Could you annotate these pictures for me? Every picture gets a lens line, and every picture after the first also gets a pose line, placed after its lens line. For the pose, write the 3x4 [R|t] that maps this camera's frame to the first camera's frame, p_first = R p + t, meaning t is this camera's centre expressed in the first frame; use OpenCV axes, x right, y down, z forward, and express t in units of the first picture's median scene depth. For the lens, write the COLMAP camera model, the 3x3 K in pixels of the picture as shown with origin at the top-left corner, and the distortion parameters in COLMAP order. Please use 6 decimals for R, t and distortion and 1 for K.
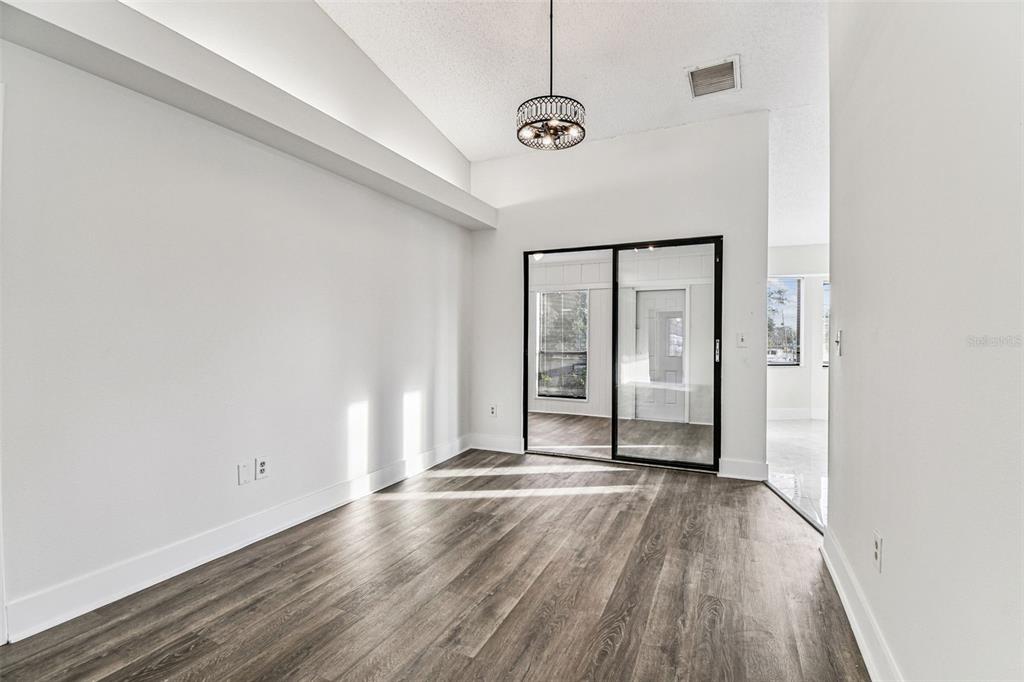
lens RADIAL K [[454.5, 0, 521.3], [0, 454.5, 337.8], [0, 0, 1]] dist [0.000974, -0.014924]
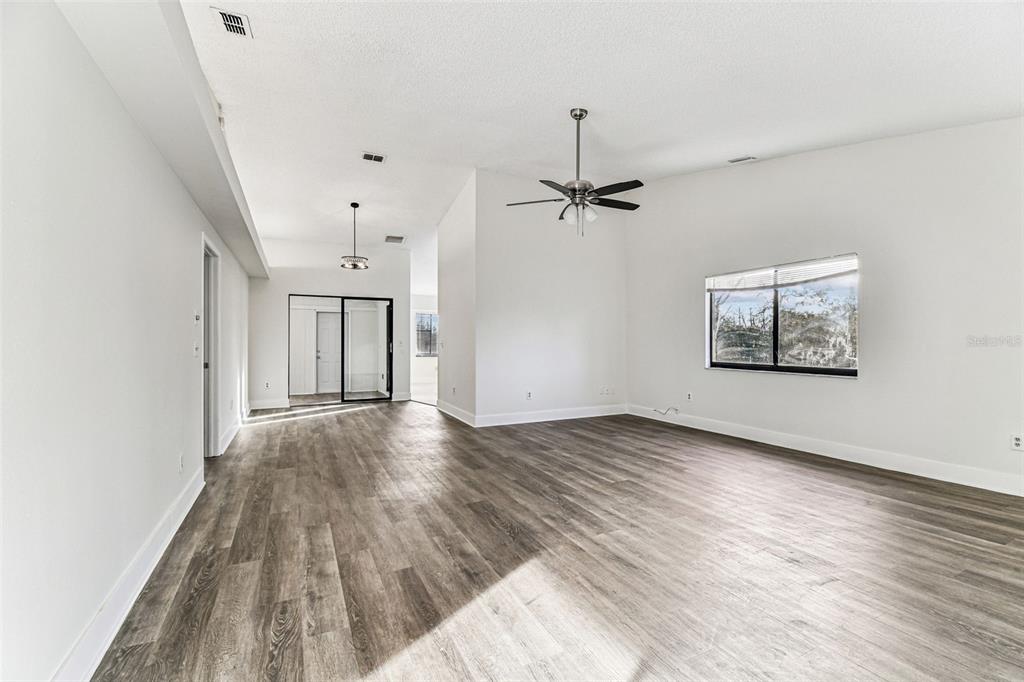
lens RADIAL K [[454.5, 0, 521.3], [0, 454.5, 337.8], [0, 0, 1]] dist [0.000974, -0.014924]
pose [[0.617565, -0.002424, 0.786516, -0.920832], [0.002921, 0.999995, 0.000788, -0.020272], [-0.786515, 0.001811, 0.617569, -0.898818]]
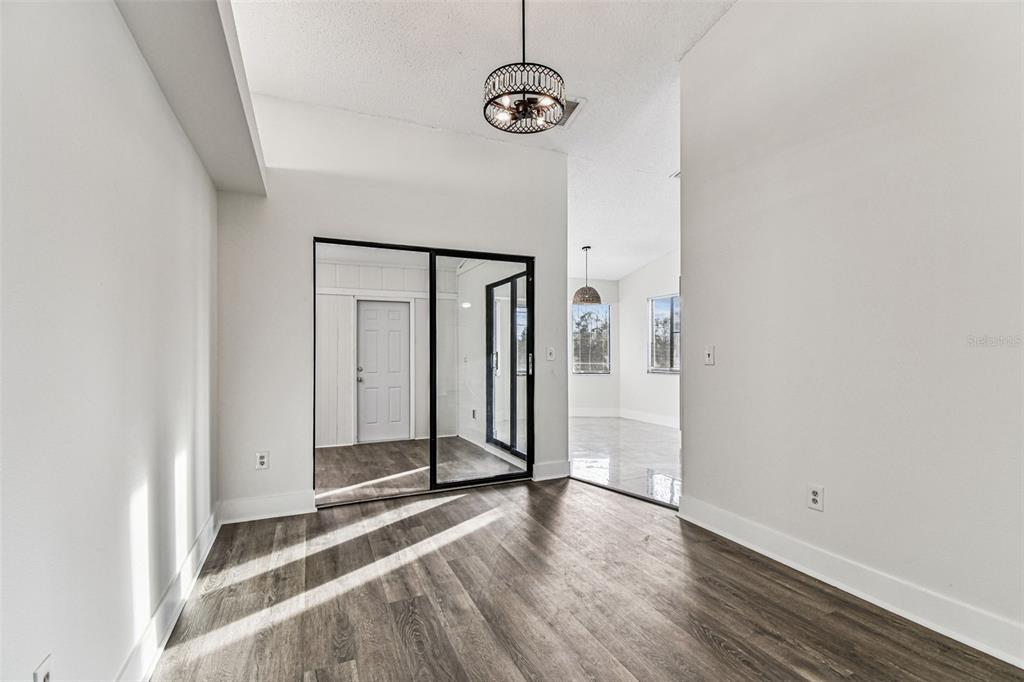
lens RADIAL K [[464.8, 0, 512.4], [0, 464.8, 351.6], [0, 0, 1]] dist [0.001376, 0.000035]
pose [[0.657231, -0.006663, 0.753660, -0.391468], [0.006276, 0.999975, 0.003367, -0.004516], [-0.753663, 0.002517, 0.657256, 0.292087]]
